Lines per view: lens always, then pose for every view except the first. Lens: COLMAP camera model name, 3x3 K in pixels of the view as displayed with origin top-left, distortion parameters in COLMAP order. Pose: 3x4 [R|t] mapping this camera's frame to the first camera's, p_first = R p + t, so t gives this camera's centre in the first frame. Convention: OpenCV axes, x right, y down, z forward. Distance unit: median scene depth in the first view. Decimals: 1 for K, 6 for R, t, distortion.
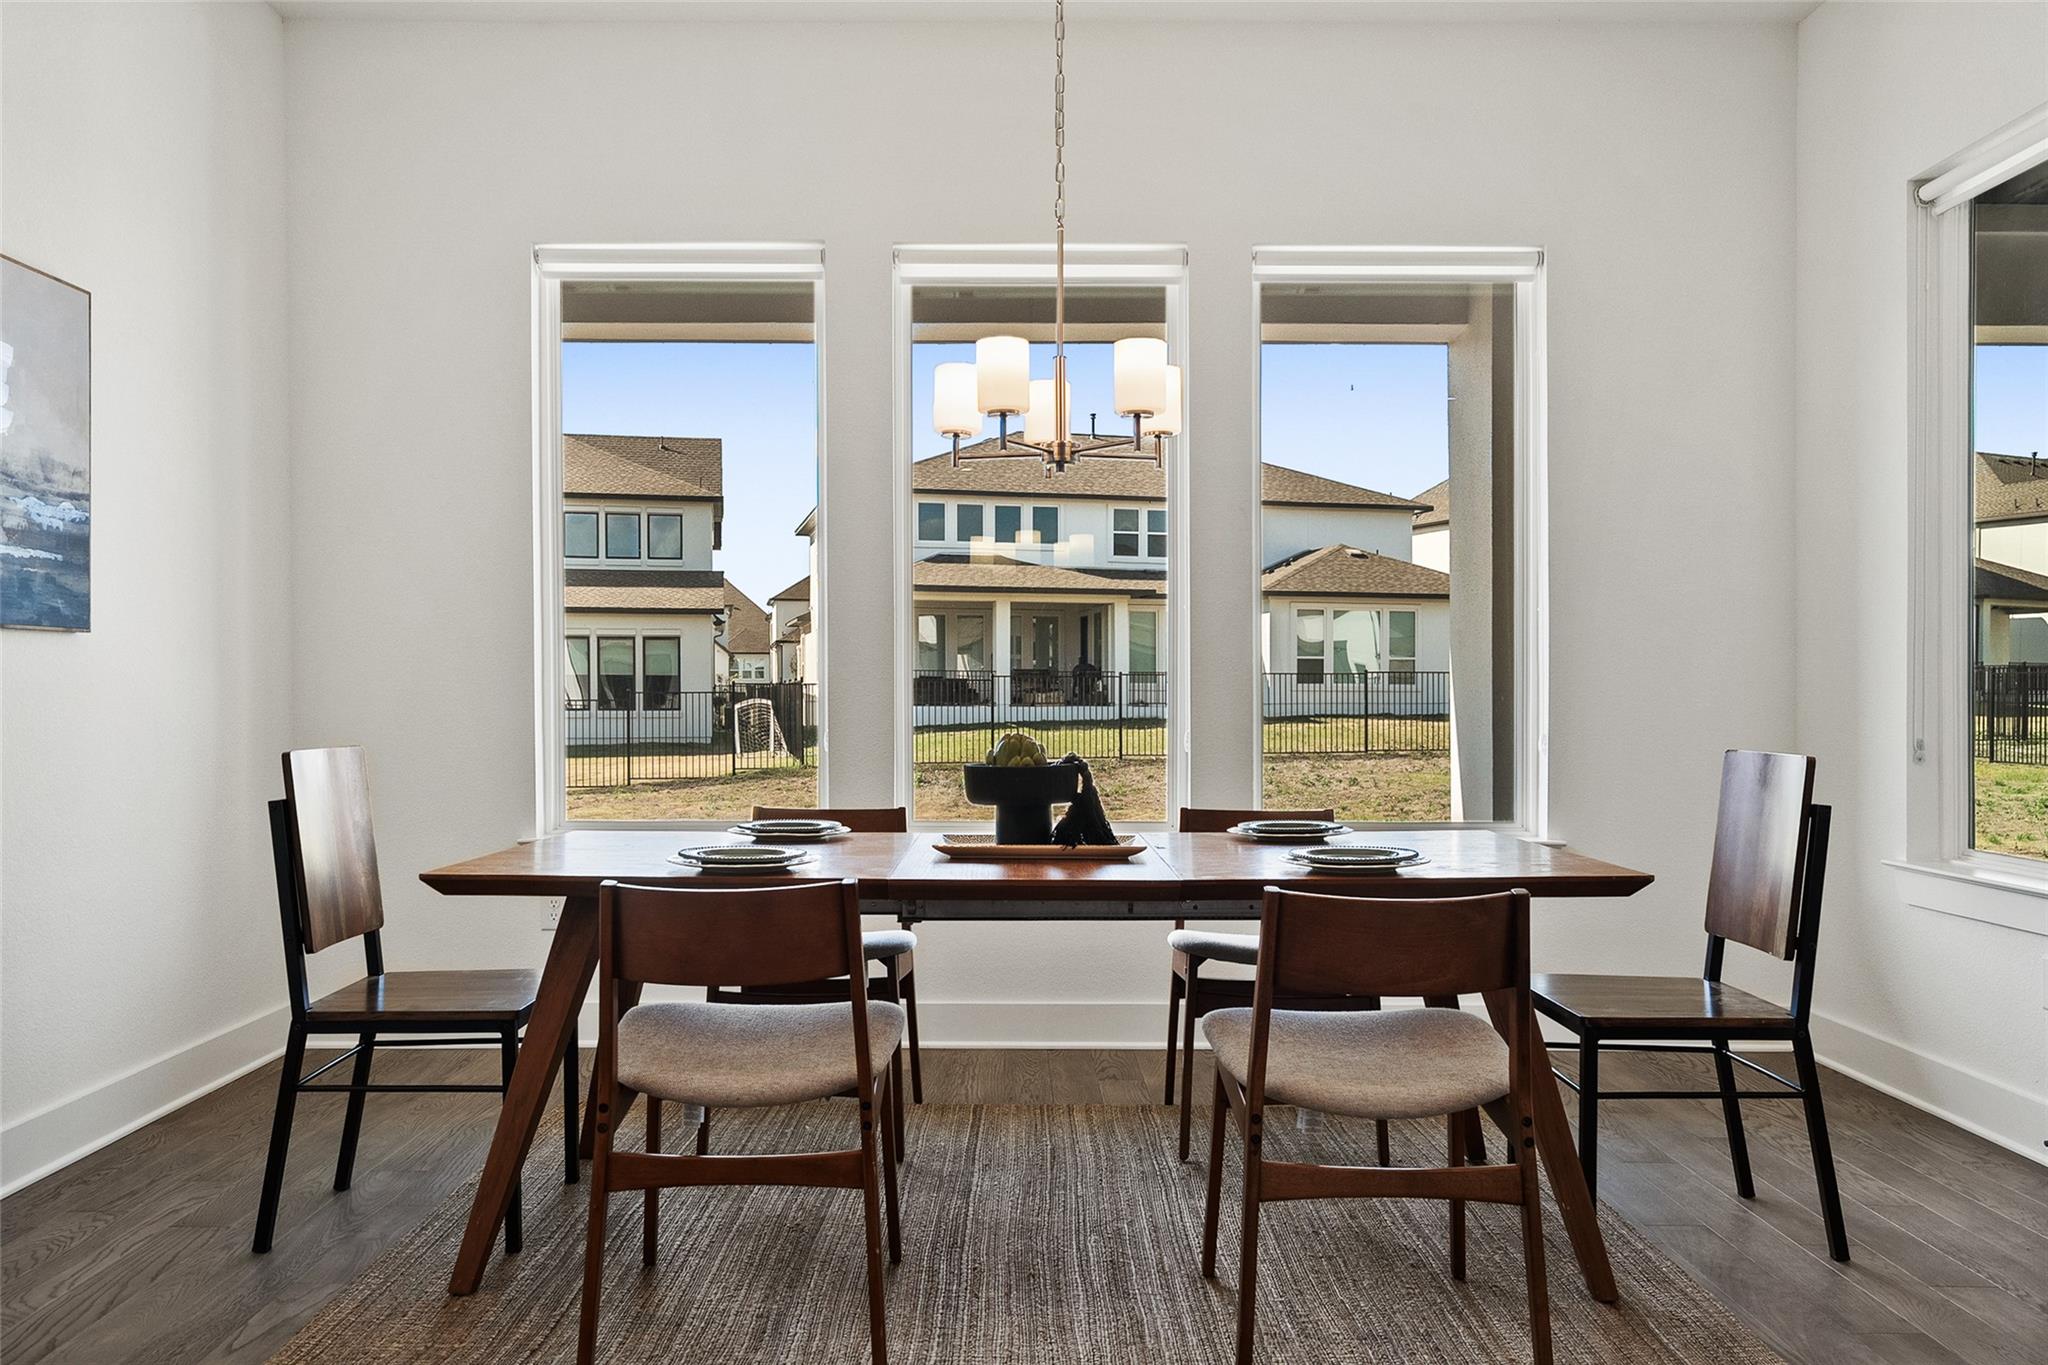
lens RADIAL K [[1496.5, 0, 1018.4], [0, 1496.5, 693.5], [0, 0, 1]] dist [0.002897, 0.001114]
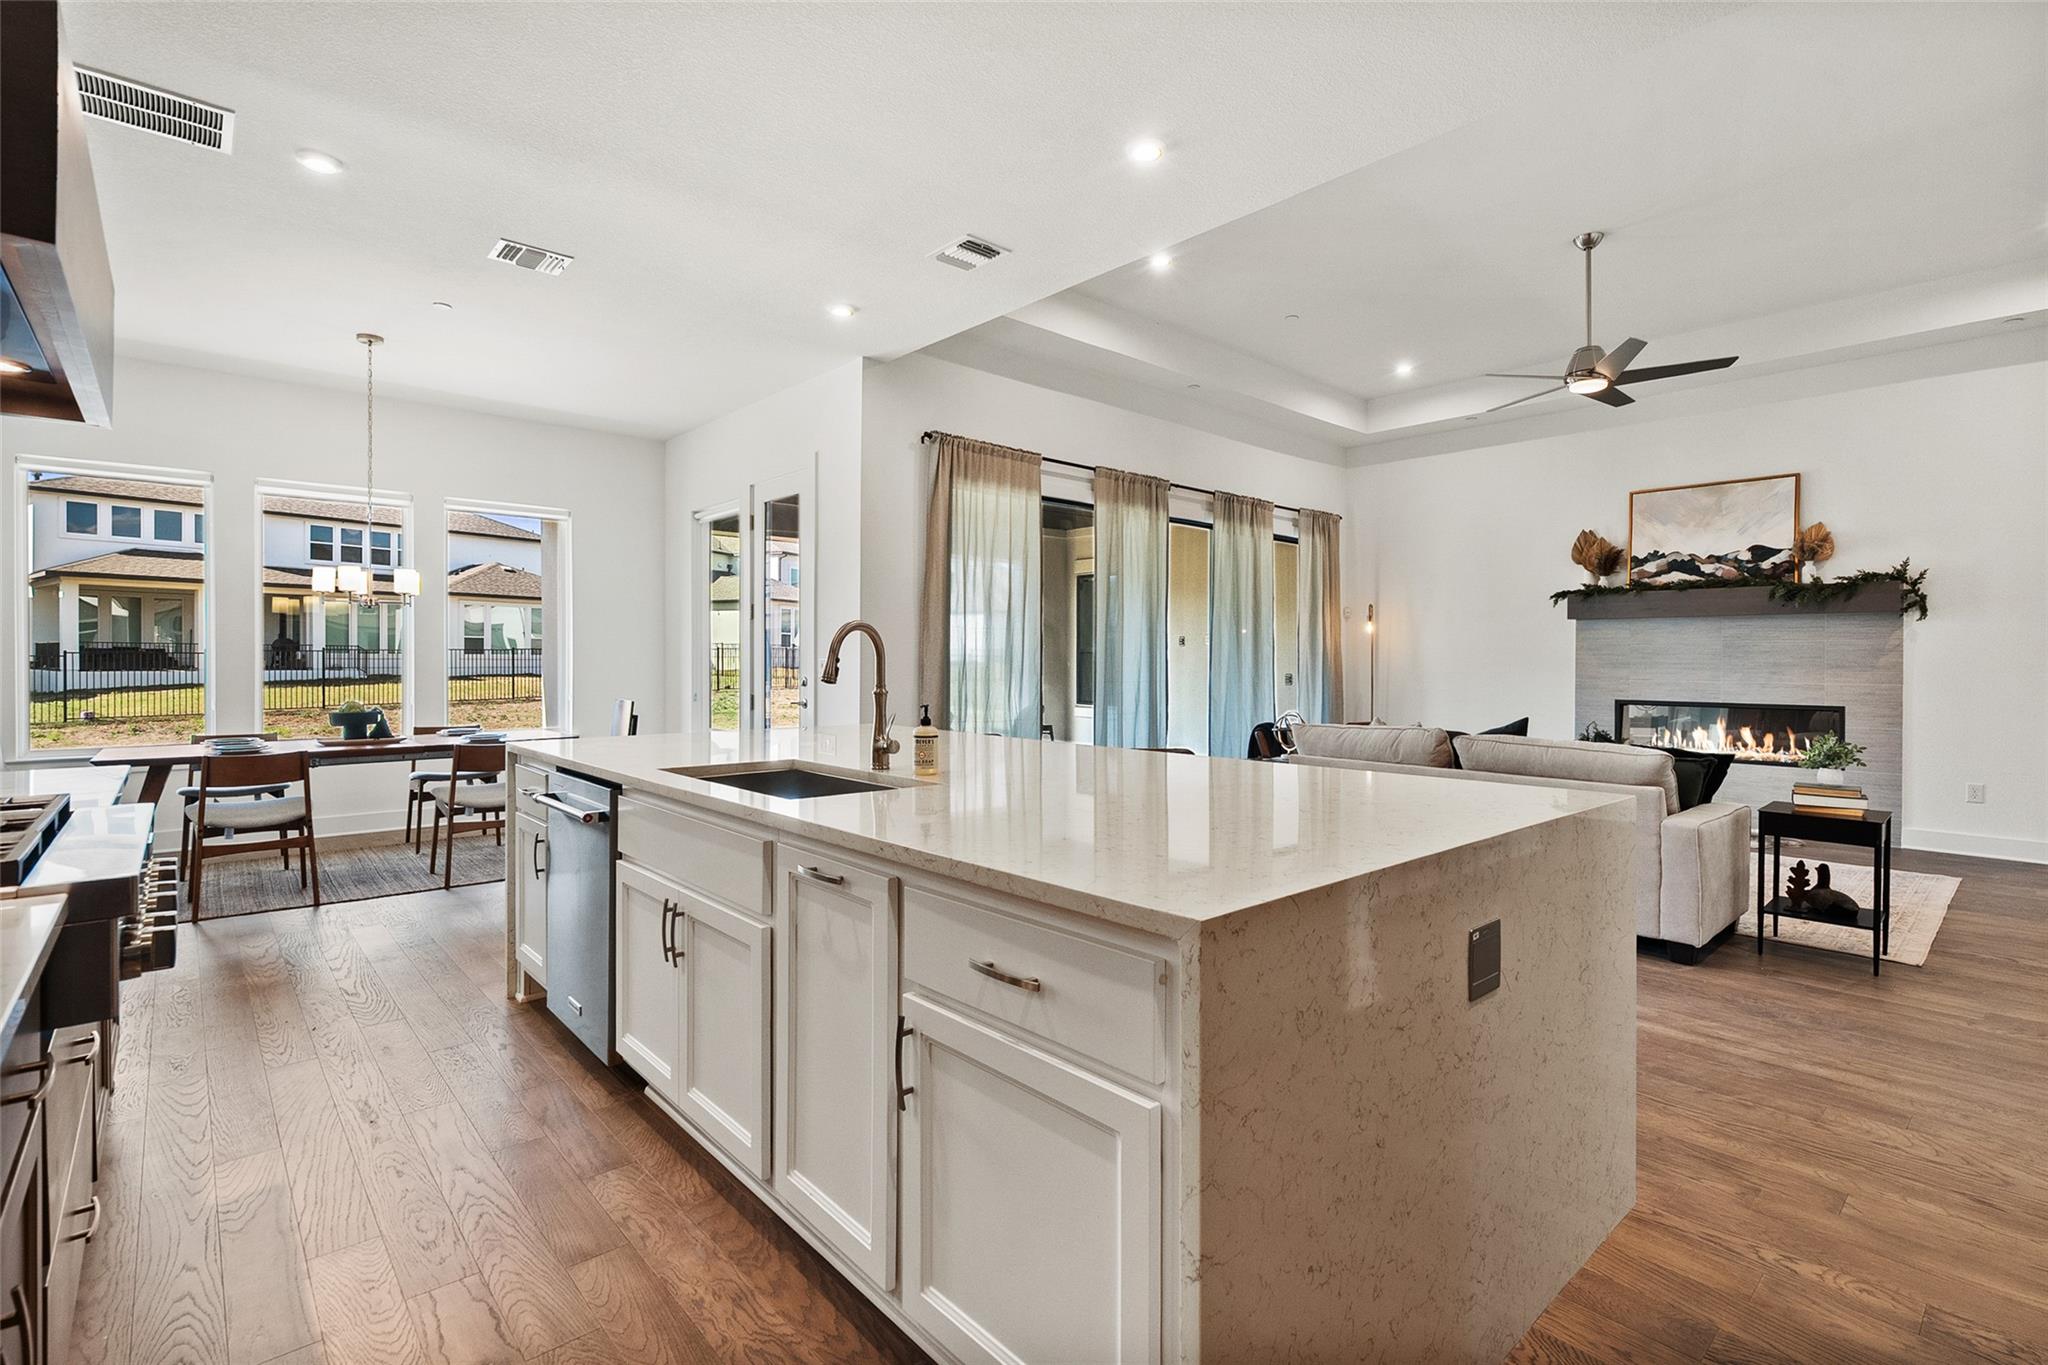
lens RADIAL K [[936.8, 0, 1015.5], [0, 936.8, 664.4], [0, 0, 1]] dist [-0.003313, 0.001060]
pose [[0.753905, -0.004176, 0.656970, -0.214336], [-0.000961, 0.999972, 0.007460, -0.055632], [-0.656983, -0.006256, 0.753879, -1.136533]]
